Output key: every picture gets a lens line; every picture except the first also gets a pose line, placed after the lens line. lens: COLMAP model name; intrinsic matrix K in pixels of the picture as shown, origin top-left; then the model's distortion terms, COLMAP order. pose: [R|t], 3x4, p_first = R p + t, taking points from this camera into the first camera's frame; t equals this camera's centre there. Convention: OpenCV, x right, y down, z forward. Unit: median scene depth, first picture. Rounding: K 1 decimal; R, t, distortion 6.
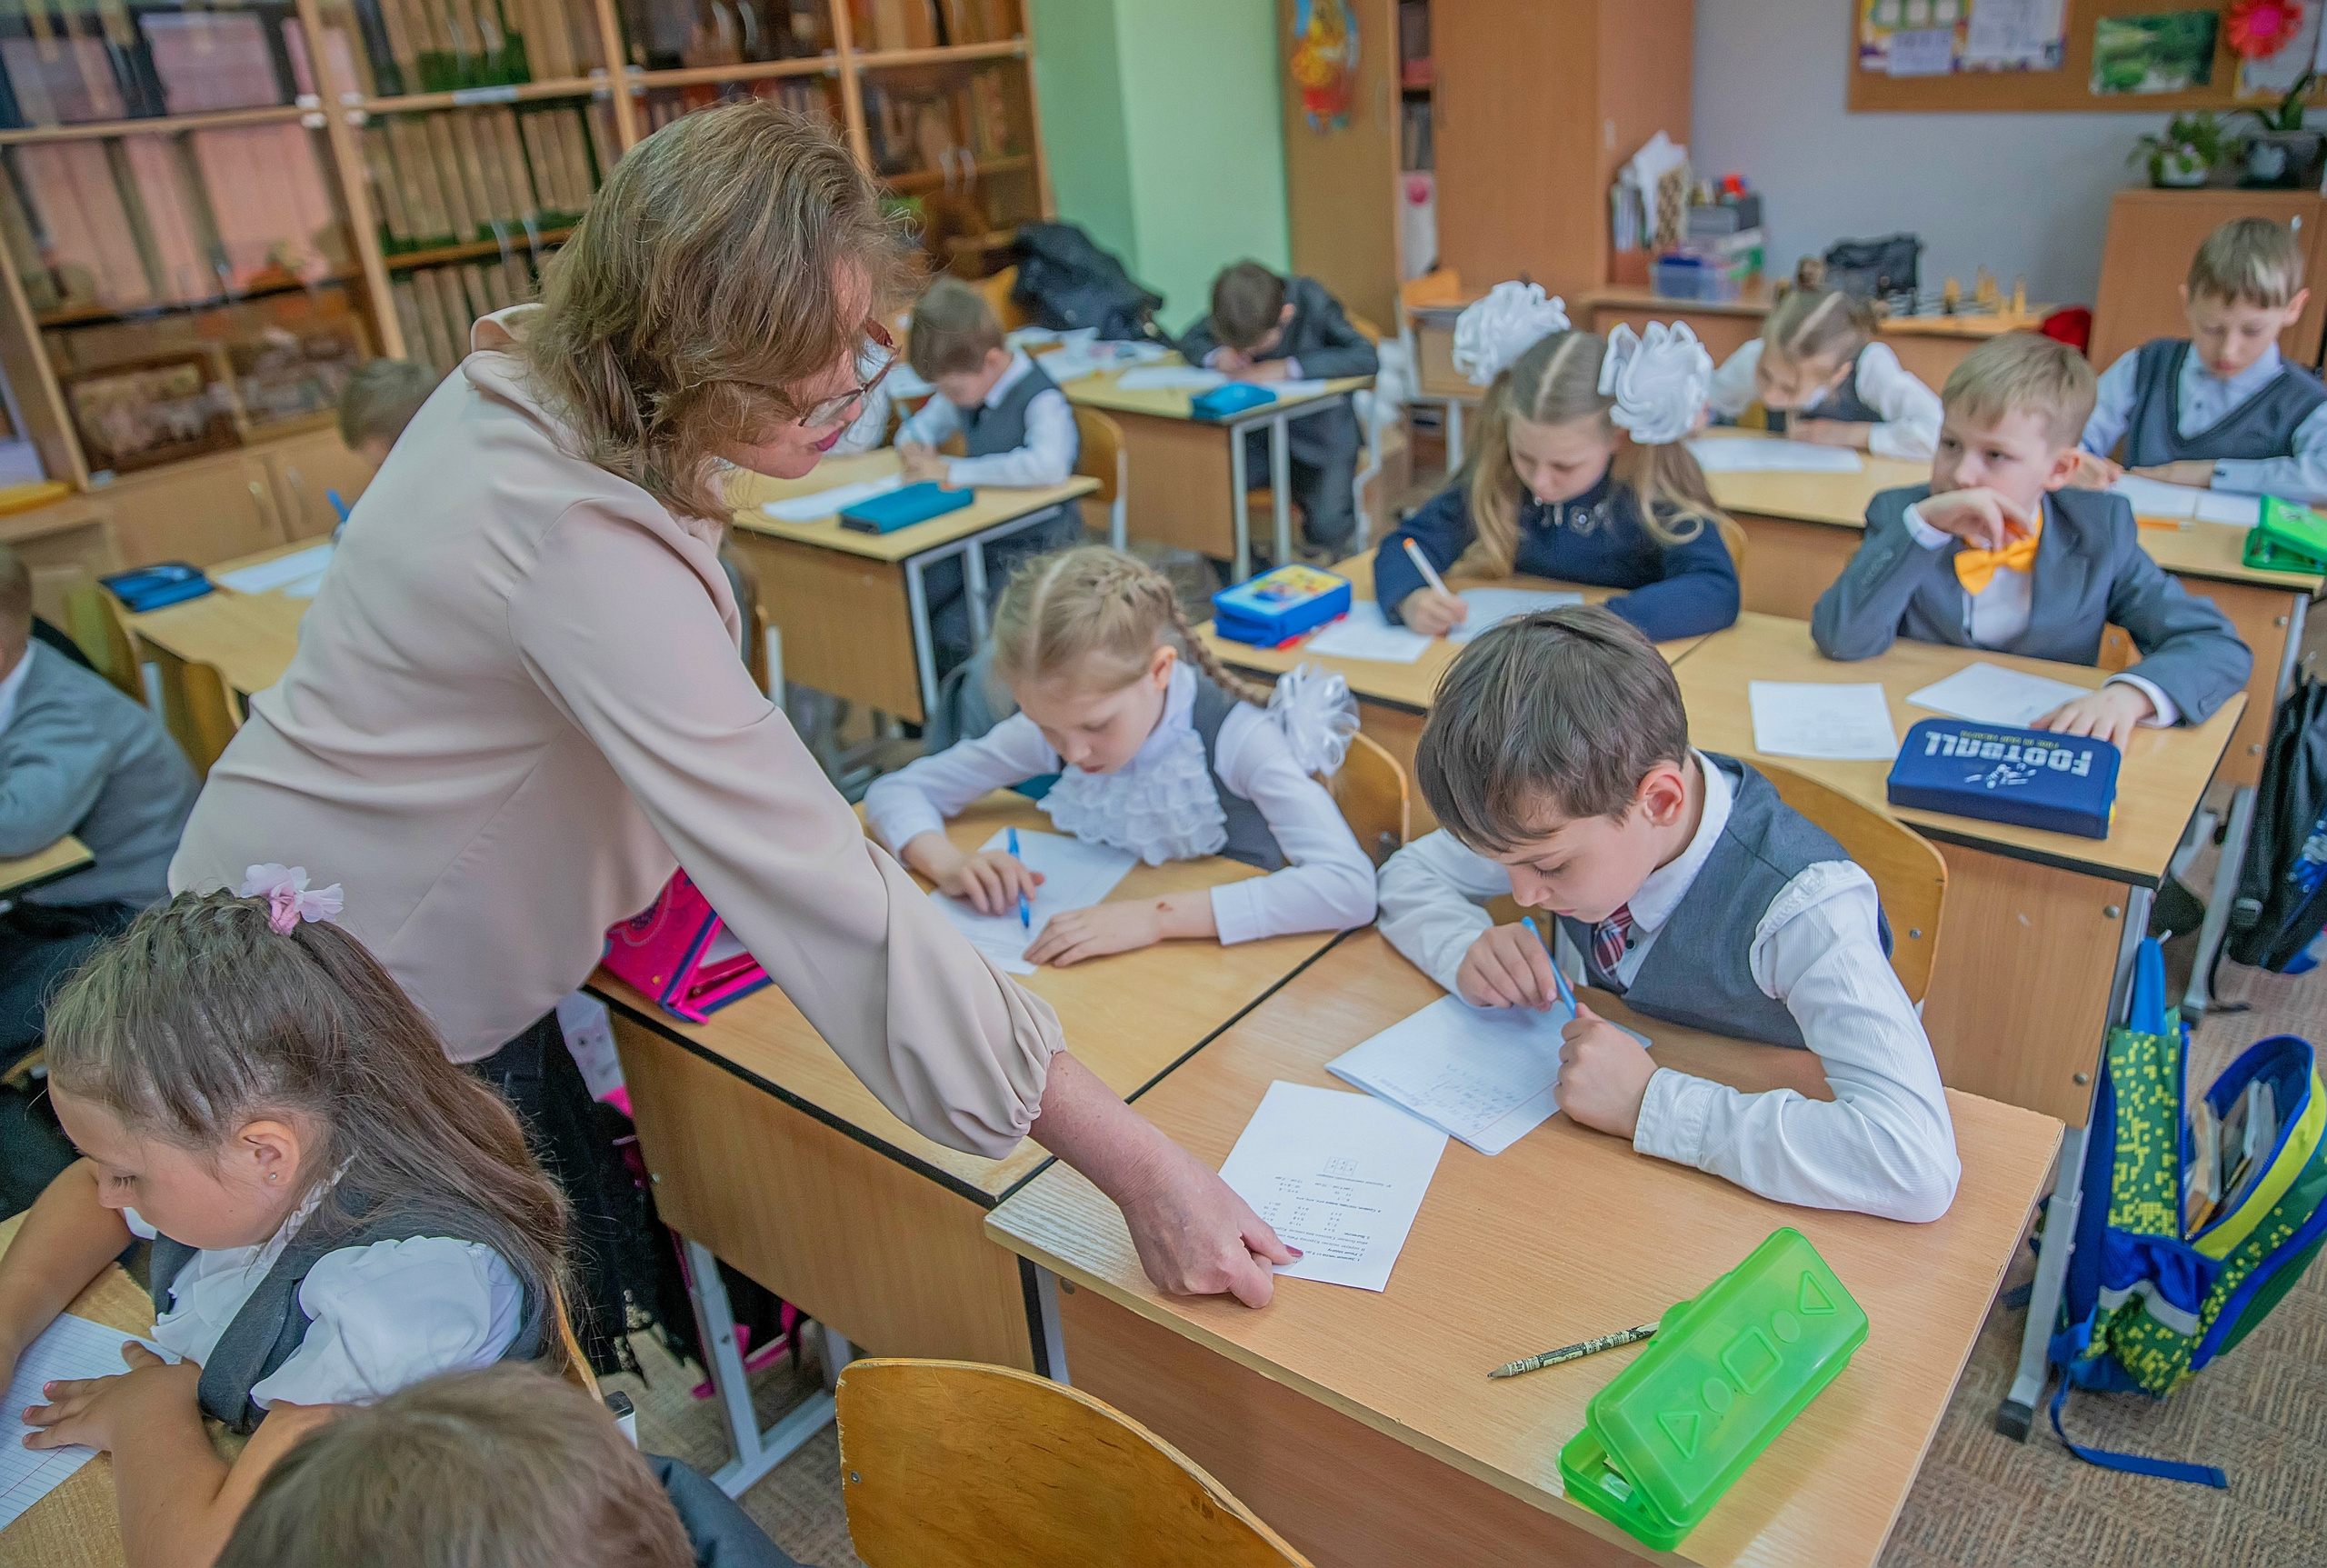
lens RADIAL K [[1688.7, 0, 1163.5], [0, 1688.7, 784.0], [0, 0, 1]] dist [-0.080464, 0.053479]
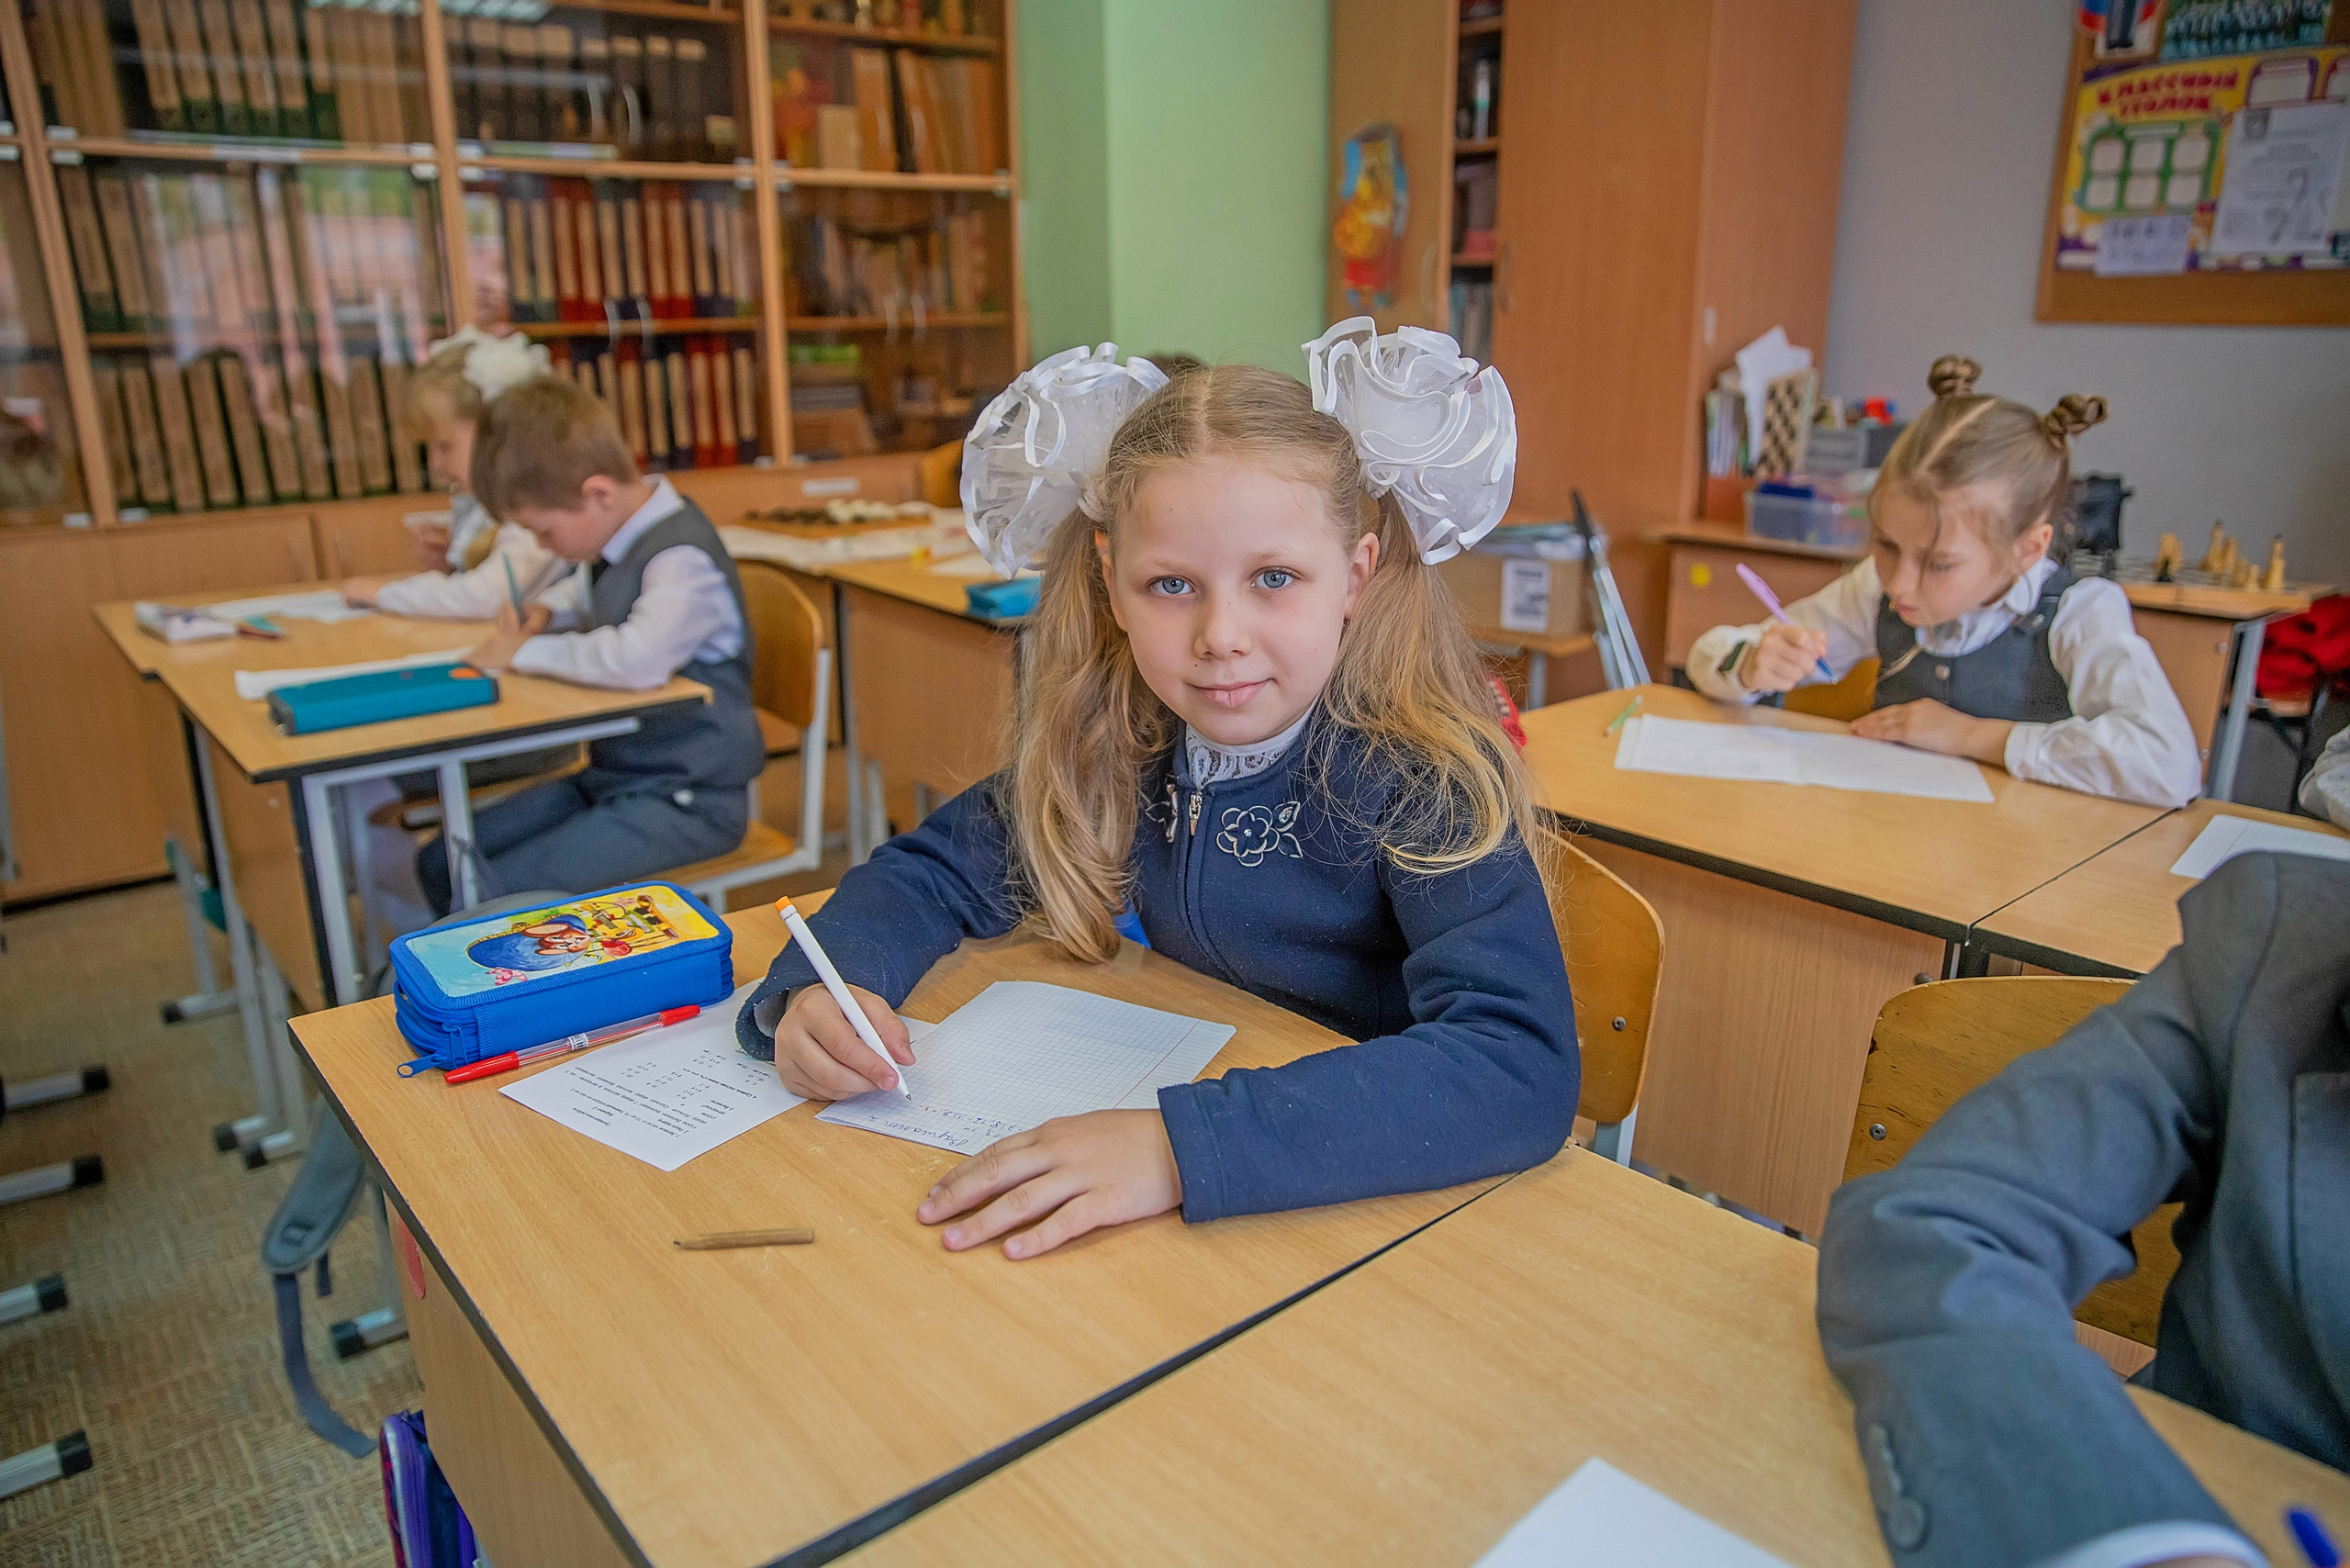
lens RADIAL K [[1574.5, 0, 1175.0], [0, 1574.5, 784.0], [0, 0, 1]] dist [-0.089732, 0.064450]
pose [[0.984824, 0.110987, -0.133429, 0.389934], [-0.127922, 0.983764, -0.125876, -0.165309], [0.117292, 0.141034, 0.983032, 0.804478]]
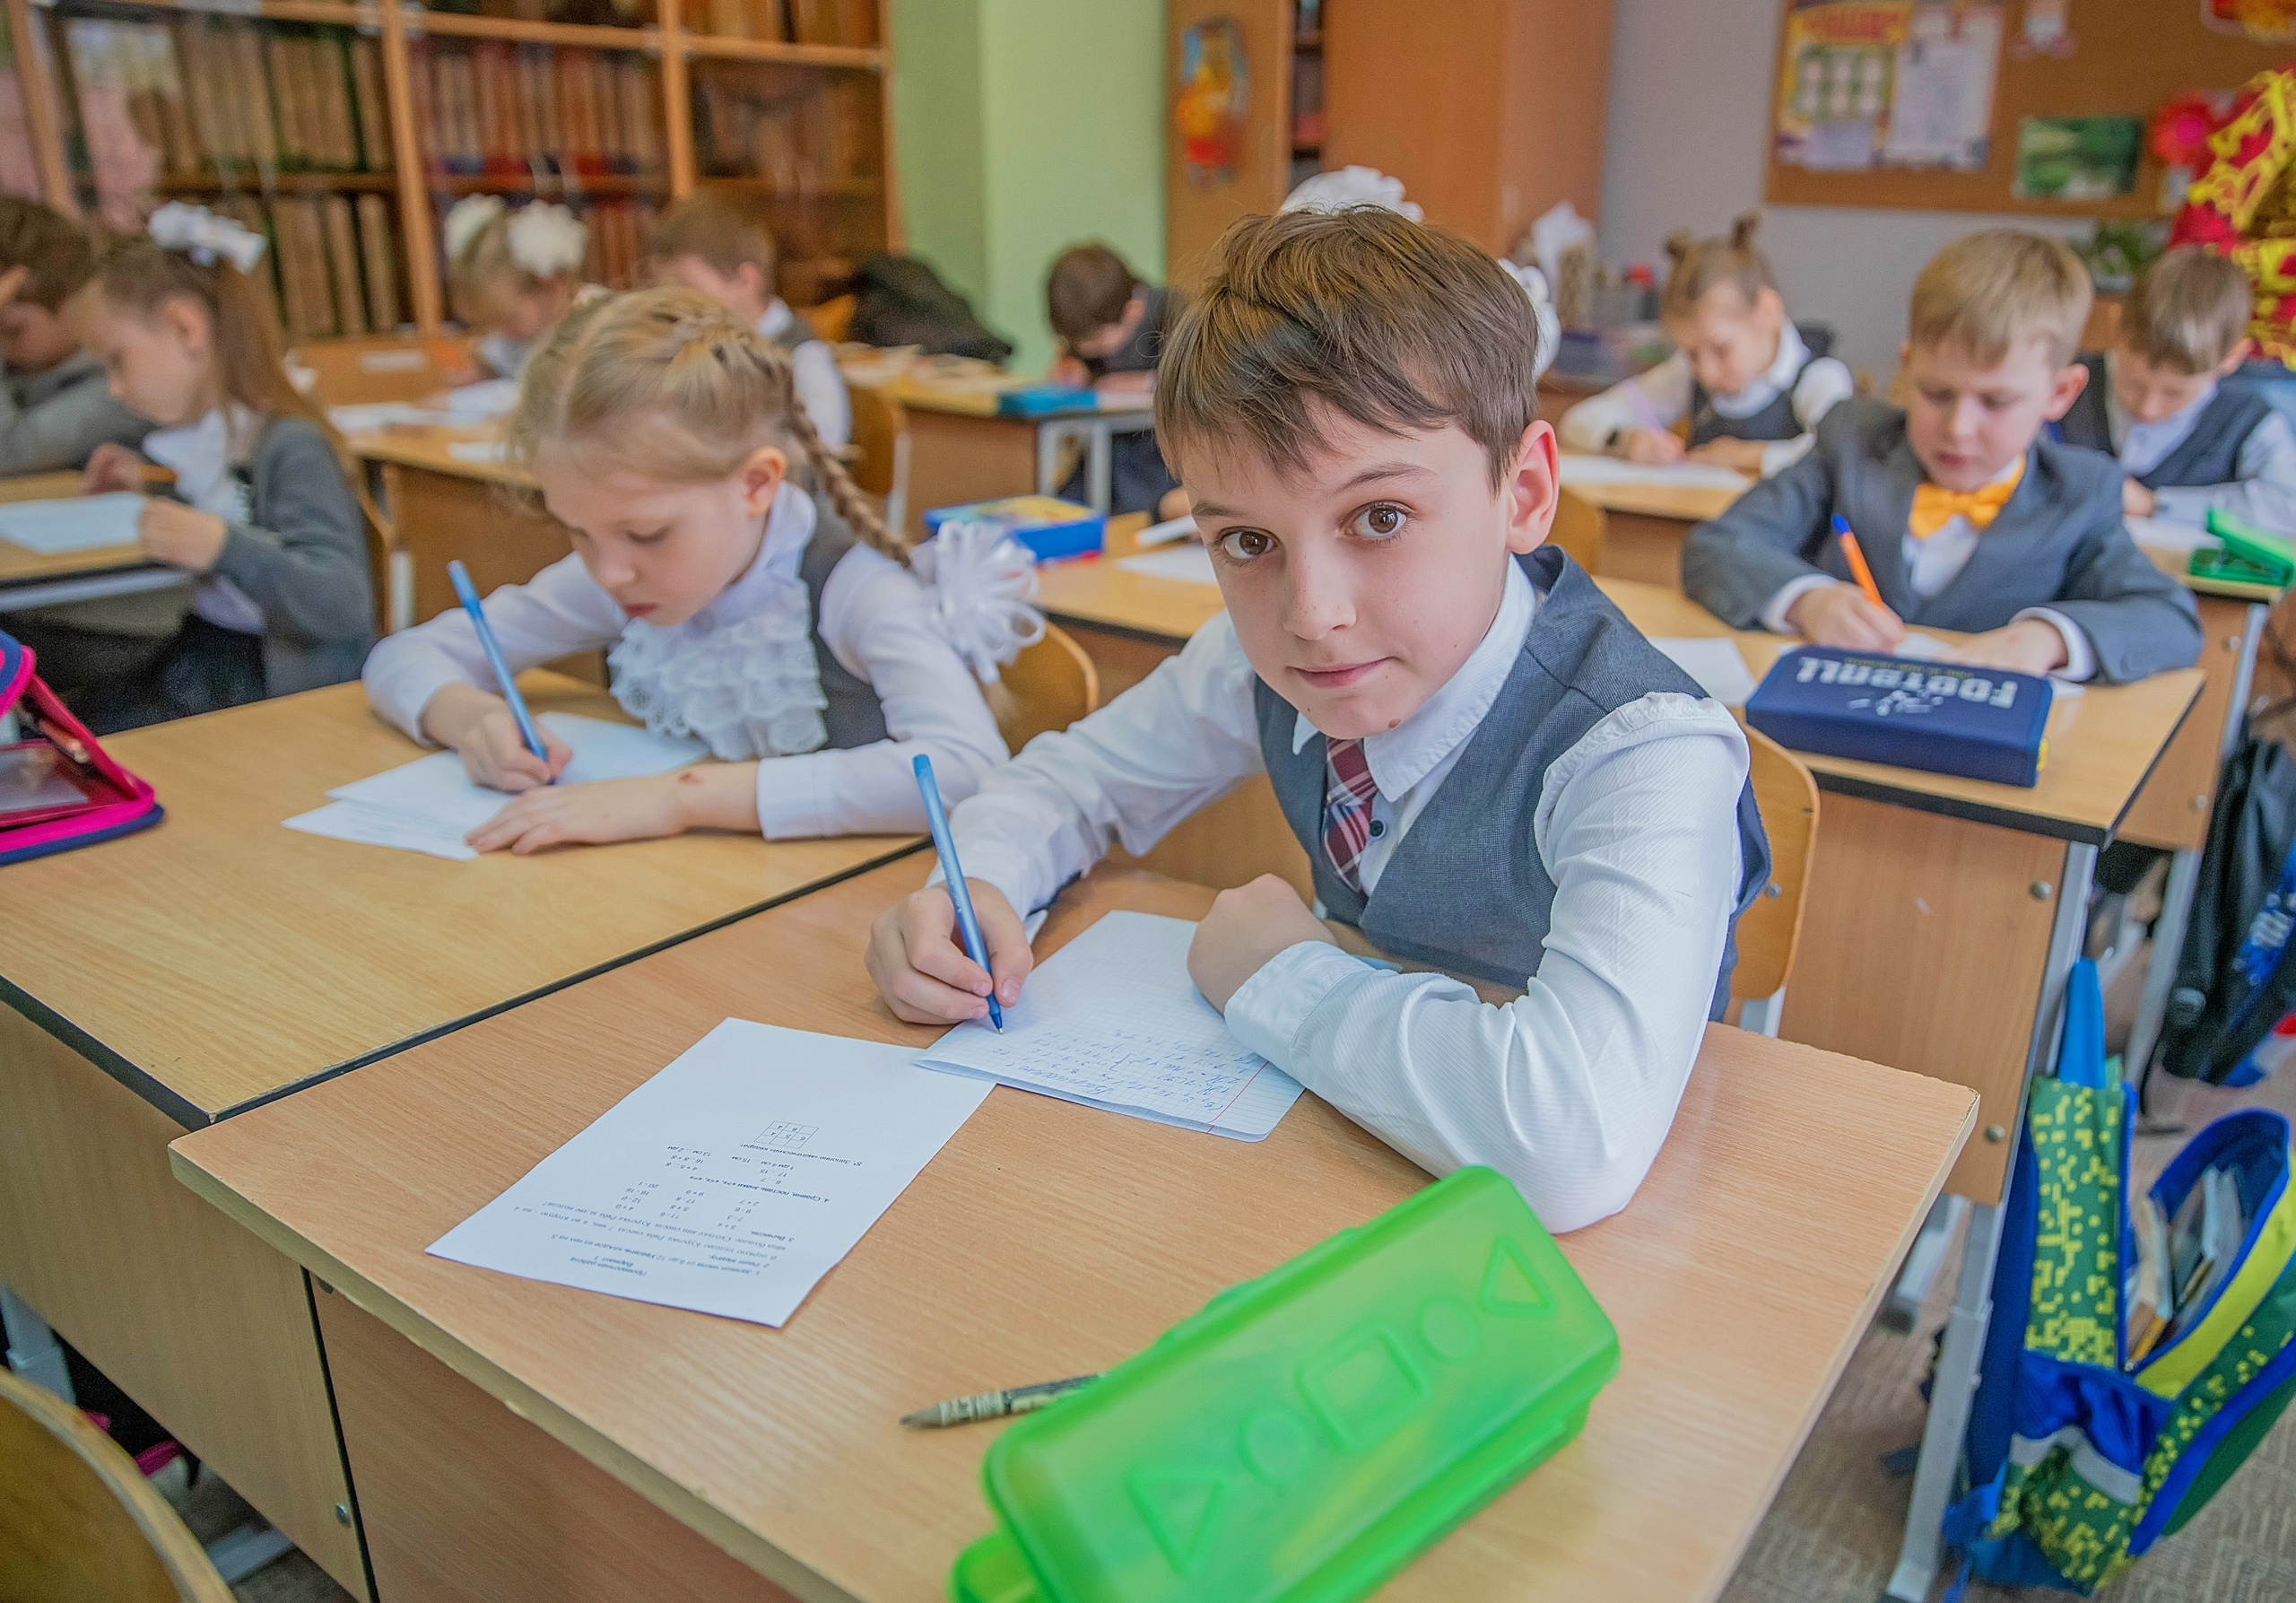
lens RADIAL K [[1742.0, 0, 1227.3], [0, 1742.0, 829.1], [0, 0, 1]] dist [-0.076426, 0.043221]
pose [[0.994028, 0.065511, 0.087274, 0.140563], [-0.057877, 0.994499, -0.087302, 0.125118], [-0.092513, 0.081730, 0.992352, 0.263112]]
